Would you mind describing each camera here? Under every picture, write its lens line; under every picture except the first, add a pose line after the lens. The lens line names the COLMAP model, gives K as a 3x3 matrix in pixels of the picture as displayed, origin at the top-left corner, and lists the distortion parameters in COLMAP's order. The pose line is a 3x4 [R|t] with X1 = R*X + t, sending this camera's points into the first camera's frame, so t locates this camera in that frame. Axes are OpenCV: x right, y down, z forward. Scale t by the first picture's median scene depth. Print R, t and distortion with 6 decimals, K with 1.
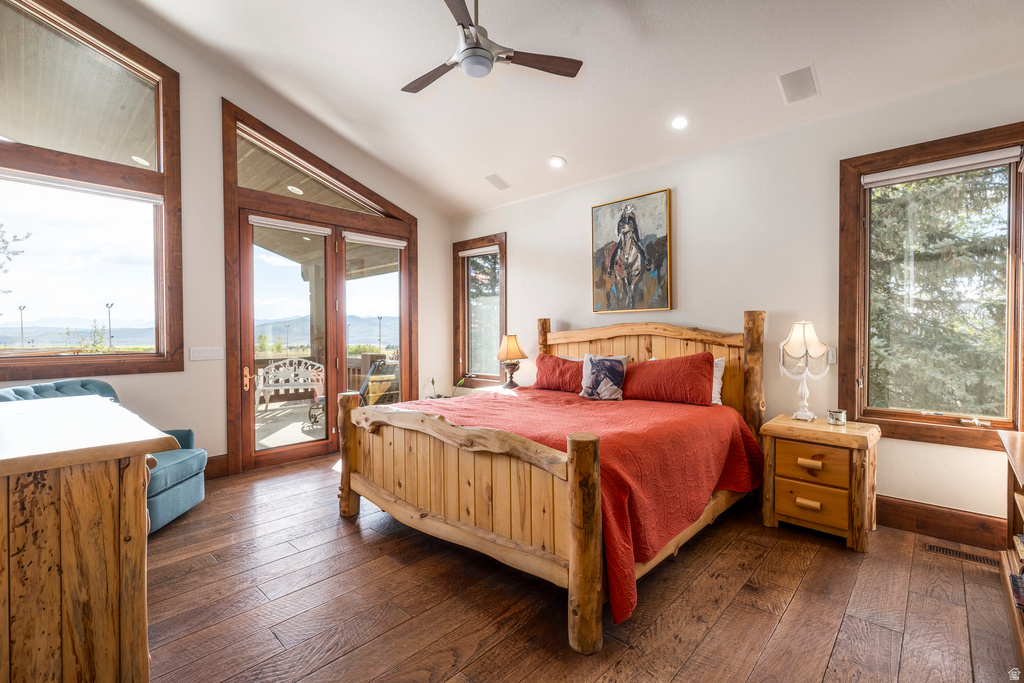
lens RADIAL K [[465.0, 0, 518.0], [0, 465.0, 337.8], [0, 0, 1]] dist [0.008573, -0.000272]
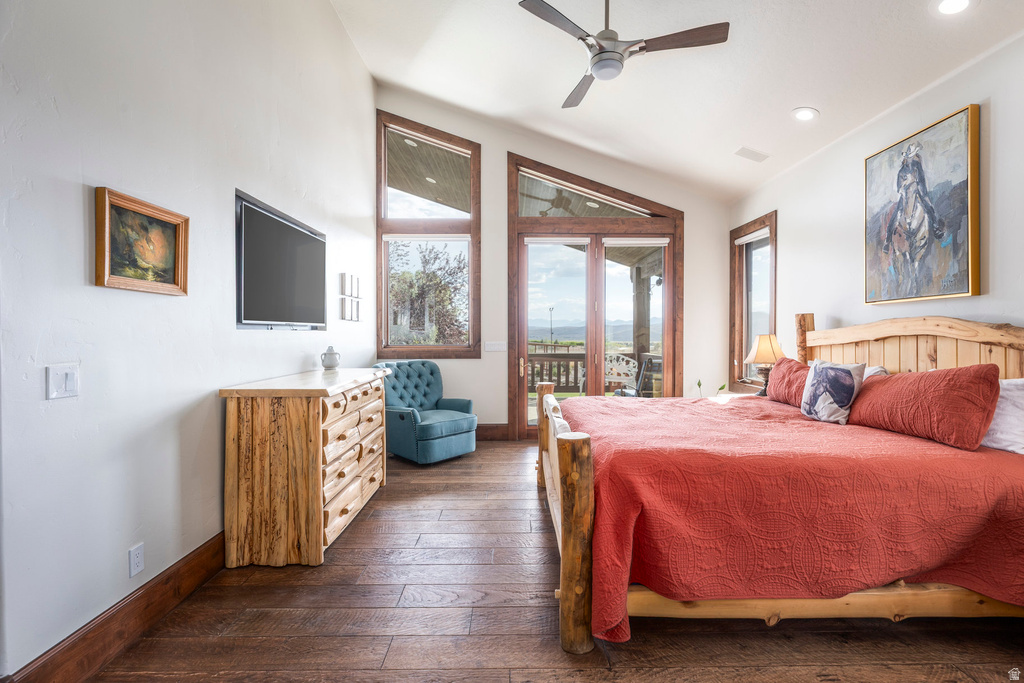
lens RADIAL K [[483.5, 0, 511.3], [0, 483.5, 337.1], [0, 0, 1]] dist [-0.001714, -0.000116]
pose [[0.675199, 0.011310, -0.737549, 0.368827], [-0.009589, 0.999933, 0.006555, -0.002358], [0.737574, 0.002647, 0.675261, 0.091163]]
